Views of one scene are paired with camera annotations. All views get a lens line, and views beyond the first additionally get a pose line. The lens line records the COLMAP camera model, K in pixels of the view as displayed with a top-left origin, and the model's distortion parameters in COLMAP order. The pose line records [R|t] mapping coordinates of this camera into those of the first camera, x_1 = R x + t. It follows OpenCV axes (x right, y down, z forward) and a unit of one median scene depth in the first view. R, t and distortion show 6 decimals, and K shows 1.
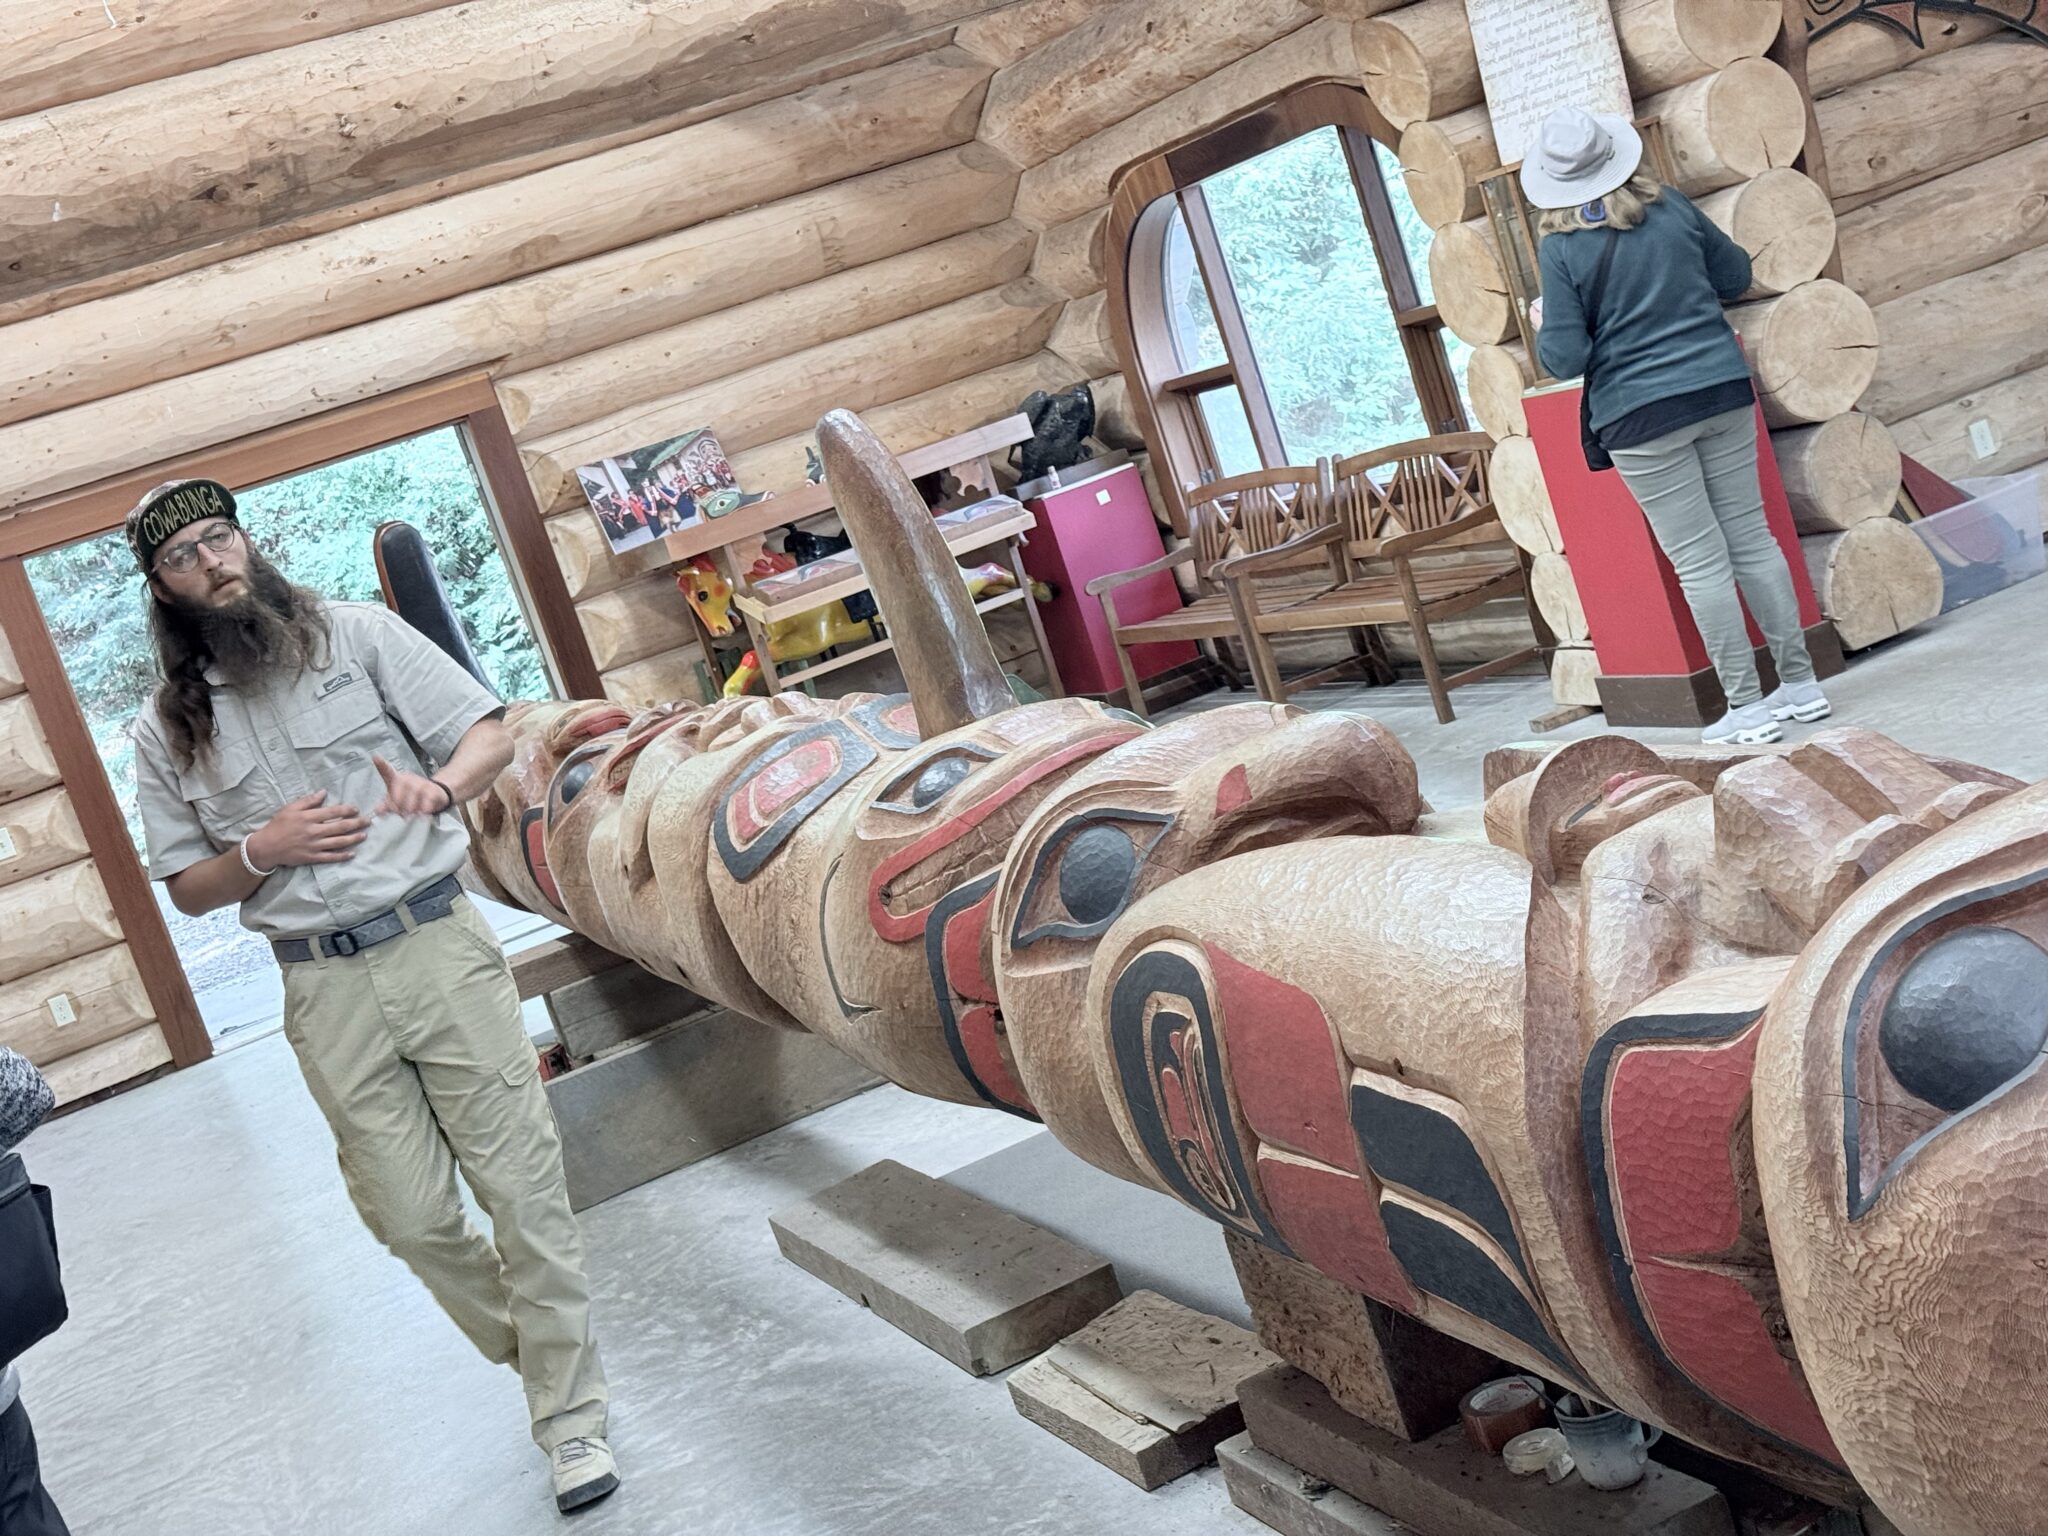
lens RADIAL K [[2851.0, 0, 1024.3], [0, 2851.0, 771.9], [0, 0, 1]] dist [0.127940, 0.000000]
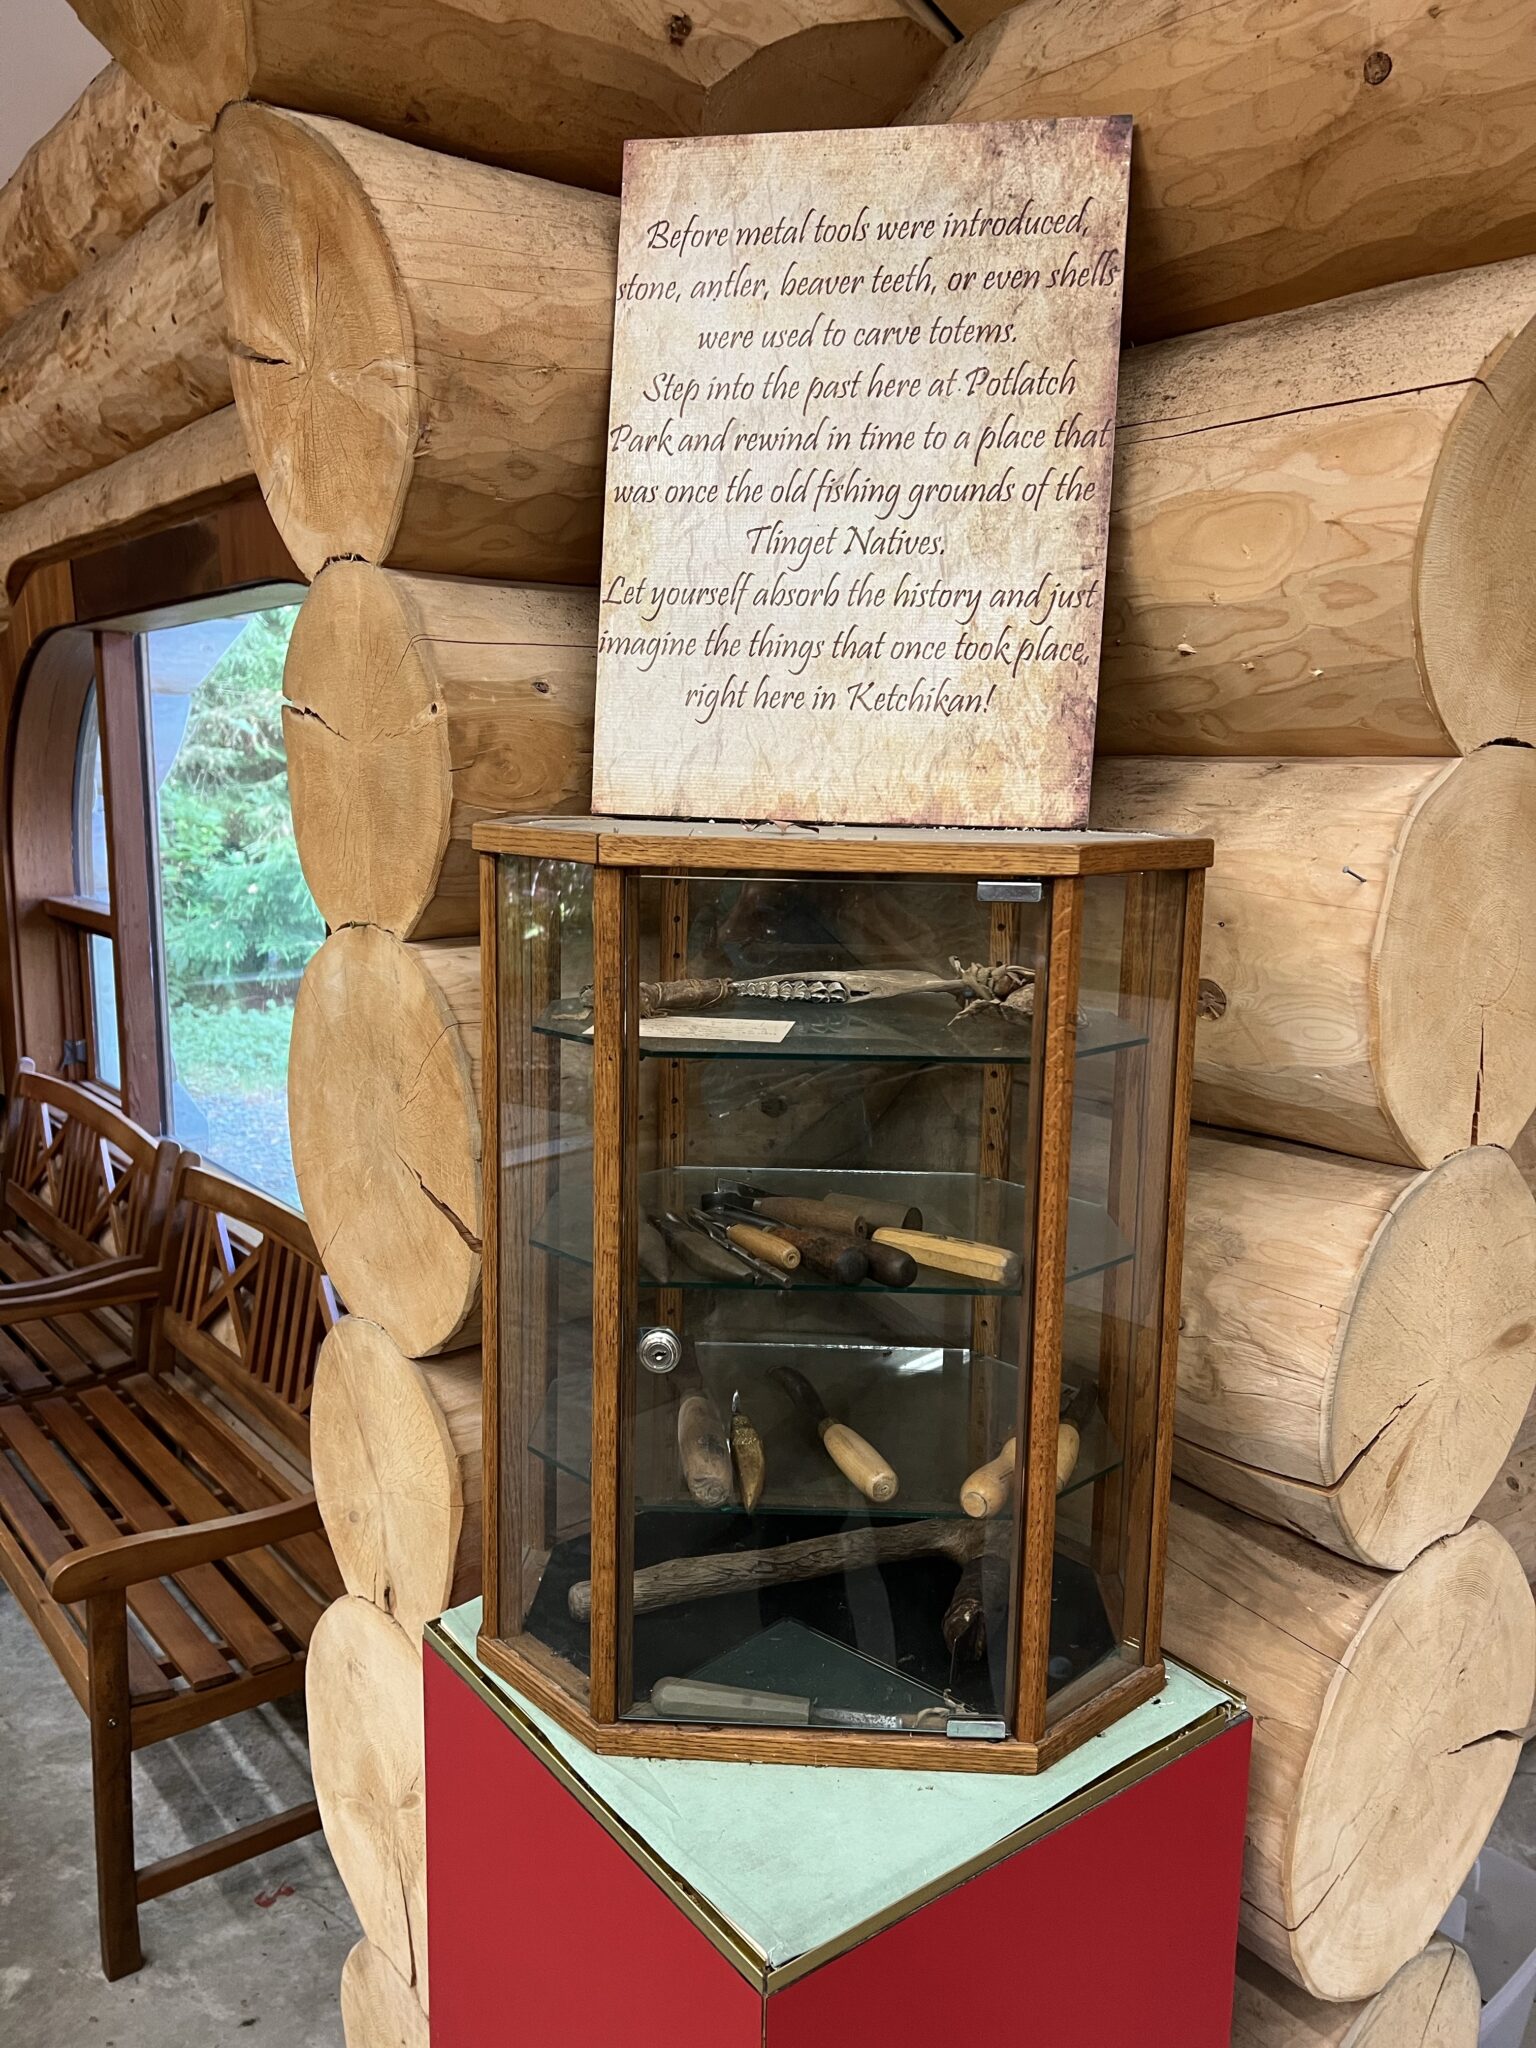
lens RADIAL K [[1562.5, 0, 771.0], [0, 1562.5, 1025.1], [0, 0, 1]] dist [0.062279, -0.066018]
pose [[0.908348, 0.281574, 0.309226, 0.140541], [-0.273374, 0.959321, -0.070501, -0.184065], [-0.316498, -0.020495, 0.948372, 0.847444]]
